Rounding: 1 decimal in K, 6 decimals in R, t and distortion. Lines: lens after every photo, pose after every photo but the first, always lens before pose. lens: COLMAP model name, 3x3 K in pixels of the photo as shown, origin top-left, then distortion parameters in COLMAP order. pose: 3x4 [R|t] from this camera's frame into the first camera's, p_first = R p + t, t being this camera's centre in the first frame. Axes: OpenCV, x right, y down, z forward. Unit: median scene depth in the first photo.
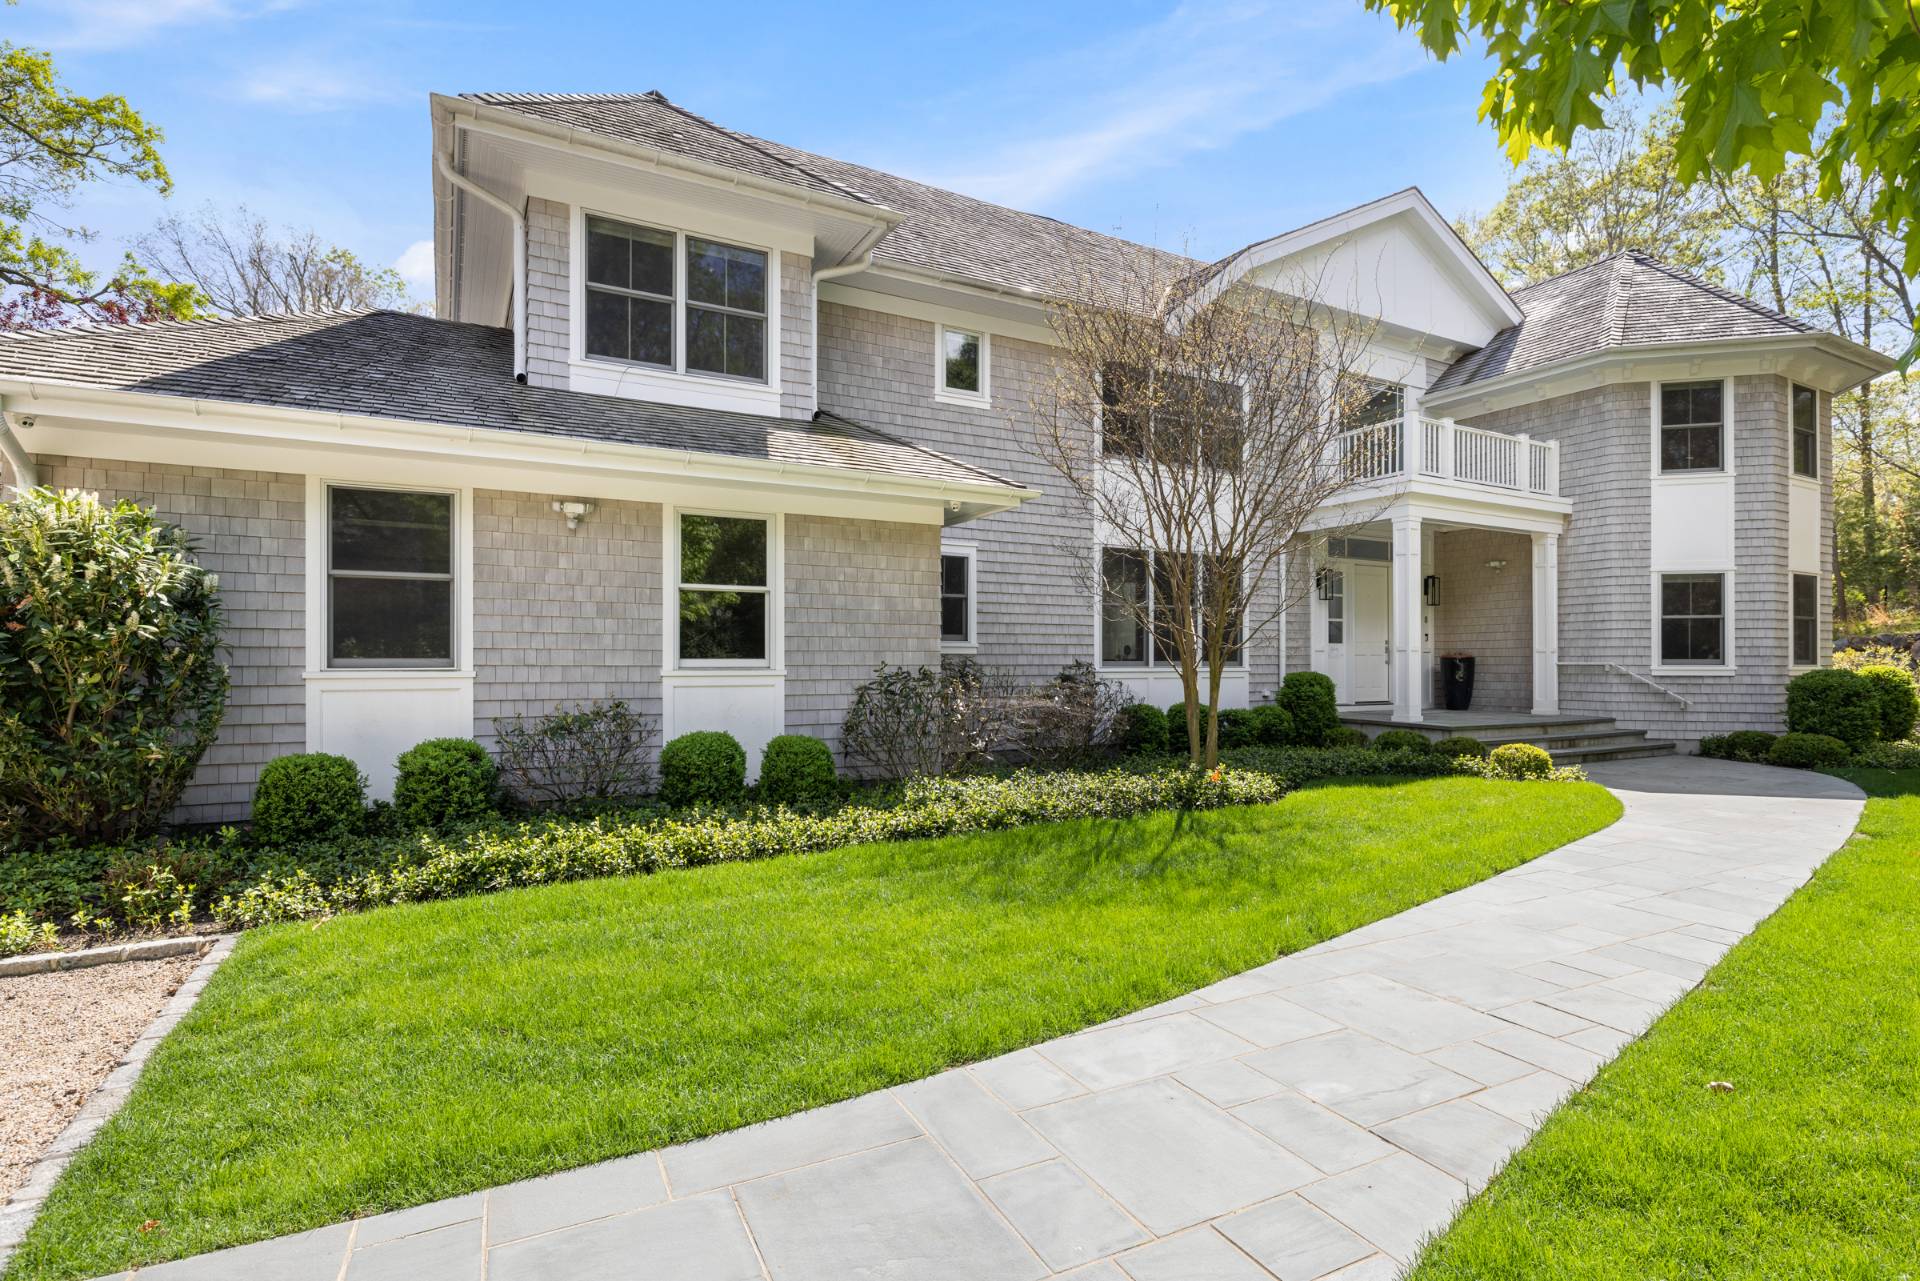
lens RADIAL K [[900.5, 0, 958.5], [0, 900.5, 668.8], [0, 0, 1]] dist [-0.003569, -0.000062]
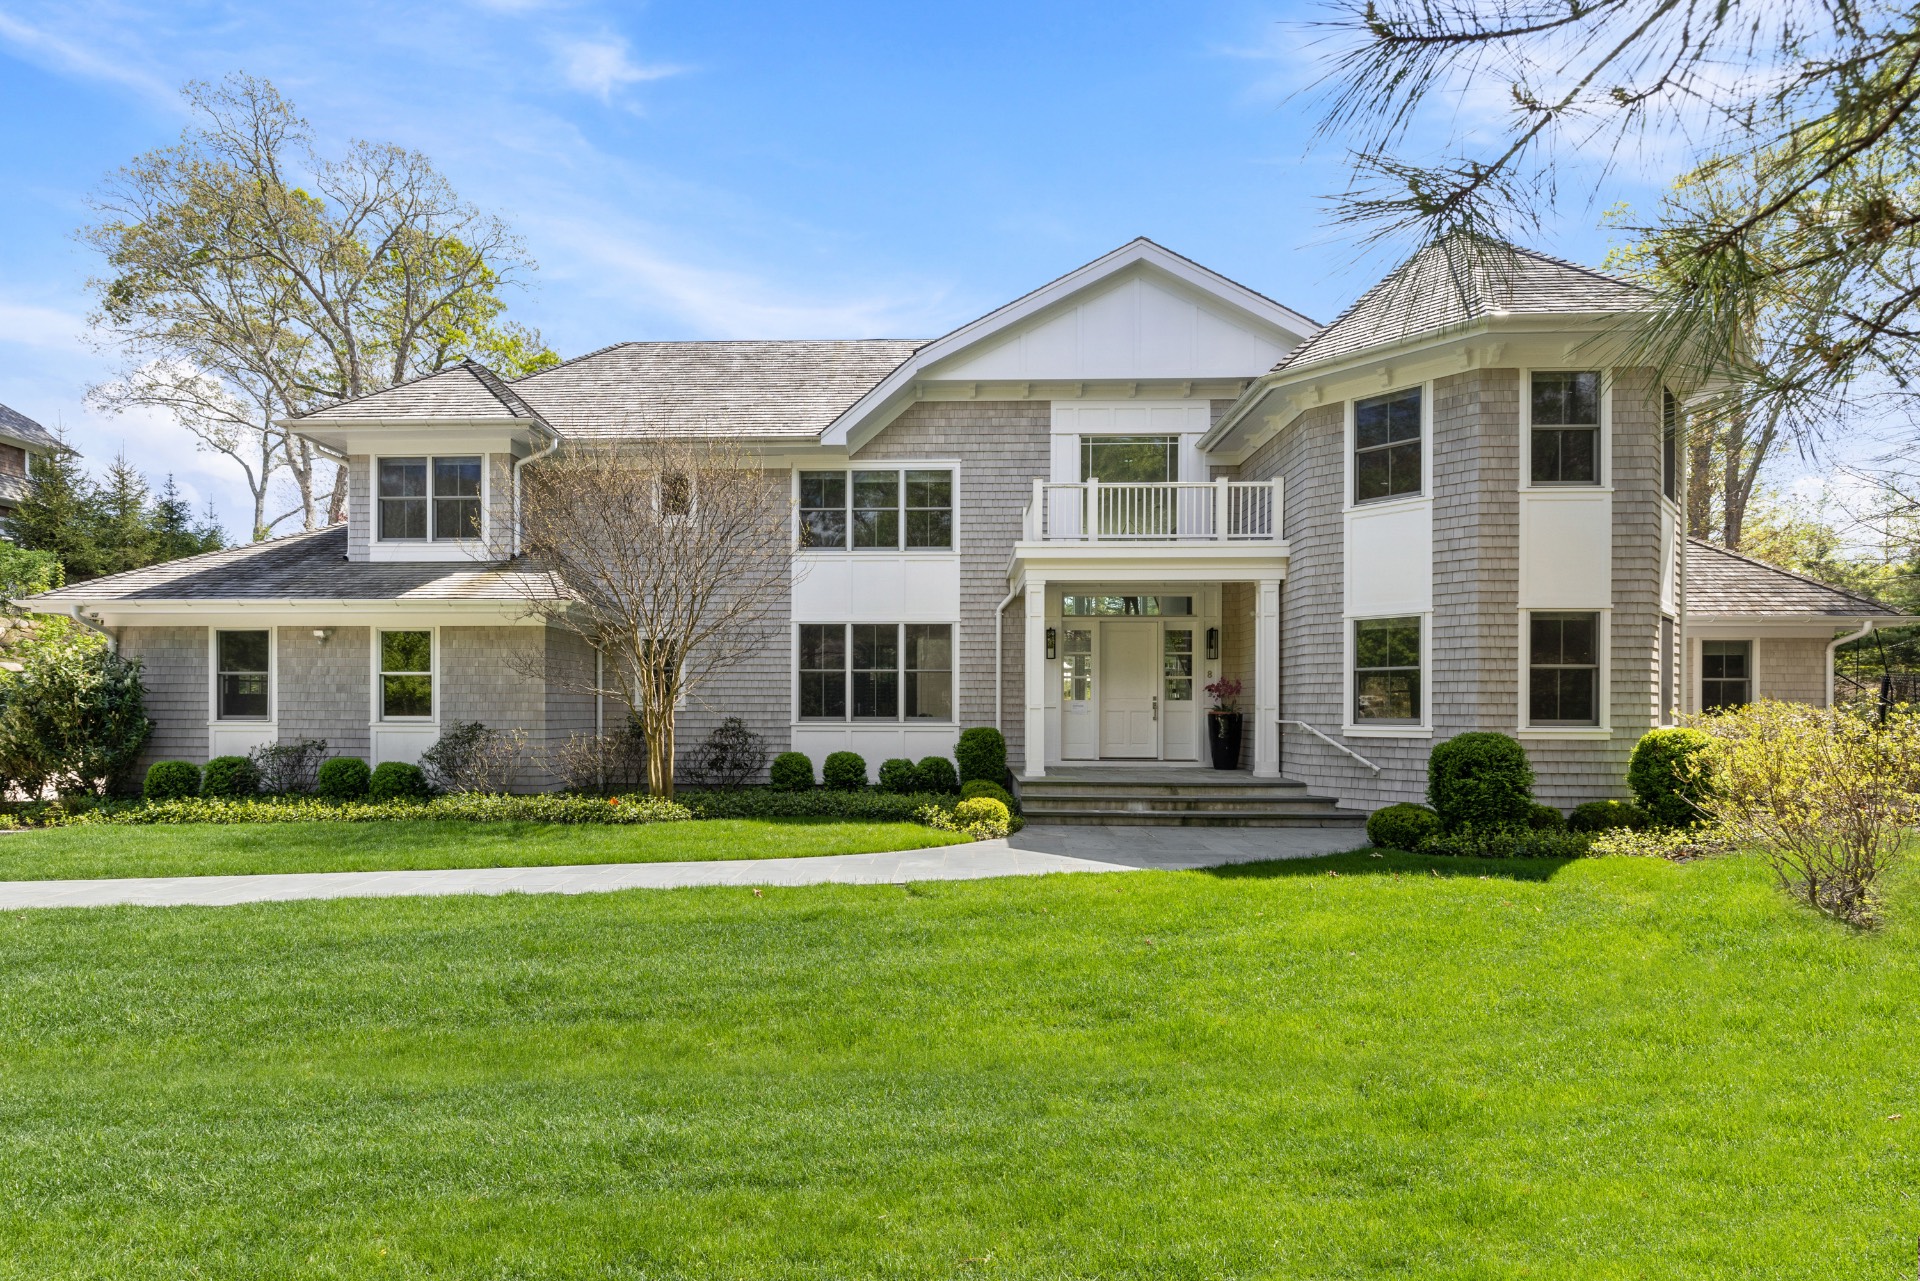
lens RADIAL K [[884.5, 0, 960.2], [0, 884.5, 726.0], [0, 0, 1]] dist [0.001070, 0.000206]
pose [[0.860576, 0.011050, -0.509203, 0.909214], [-0.006077, 0.999916, 0.011428, -0.010478], [0.509287, -0.006740, 0.860571, 0.065361]]
